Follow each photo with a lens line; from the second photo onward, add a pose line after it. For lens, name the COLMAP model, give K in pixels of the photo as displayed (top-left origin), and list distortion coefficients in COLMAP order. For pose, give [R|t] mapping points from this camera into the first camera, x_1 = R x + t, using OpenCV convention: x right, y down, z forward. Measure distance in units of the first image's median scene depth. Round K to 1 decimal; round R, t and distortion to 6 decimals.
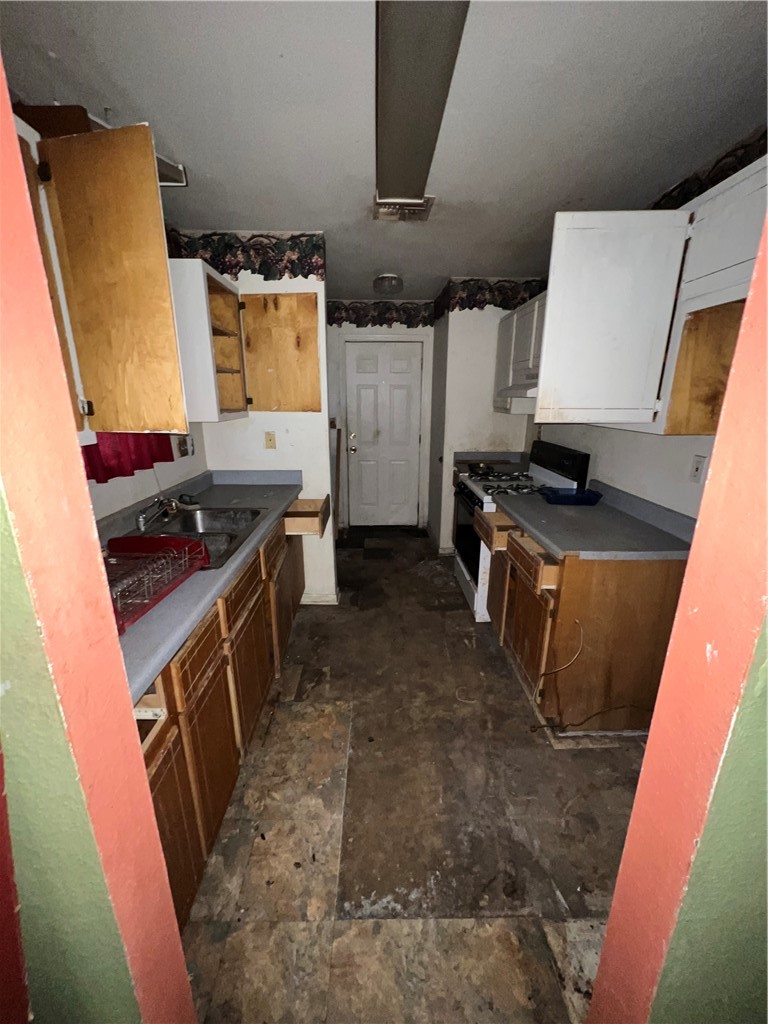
lens RADIAL K [[409.2, 0, 382.8], [0, 409.2, 512.9], [0, 0, 1]] dist [0.000299, 0.000004]
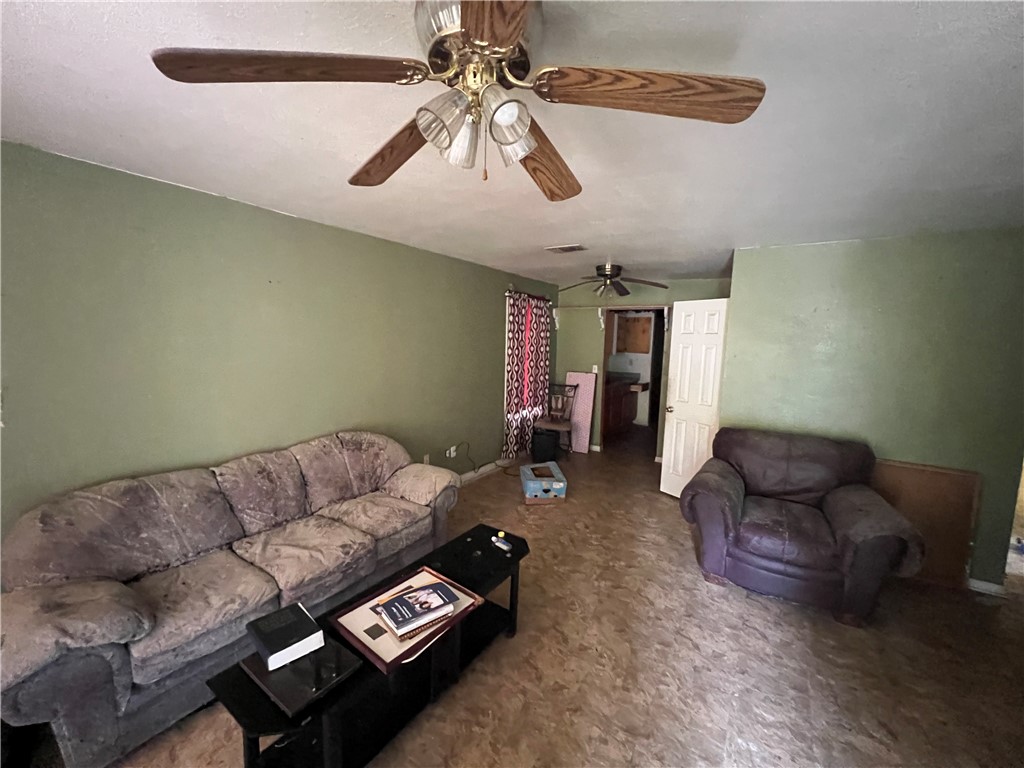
lens RADIAL K [[409.2, 0, 510.5], [0, 409.2, 385.7], [0, 0, 1]] dist [0.000299, 0.000004]
pose [[0.815498, 0.082805, -0.572806, 0.784821], [-0.185741, 0.974804, -0.123520, 0.562926], [0.548145, 0.207124, 0.810331, -2.024636]]
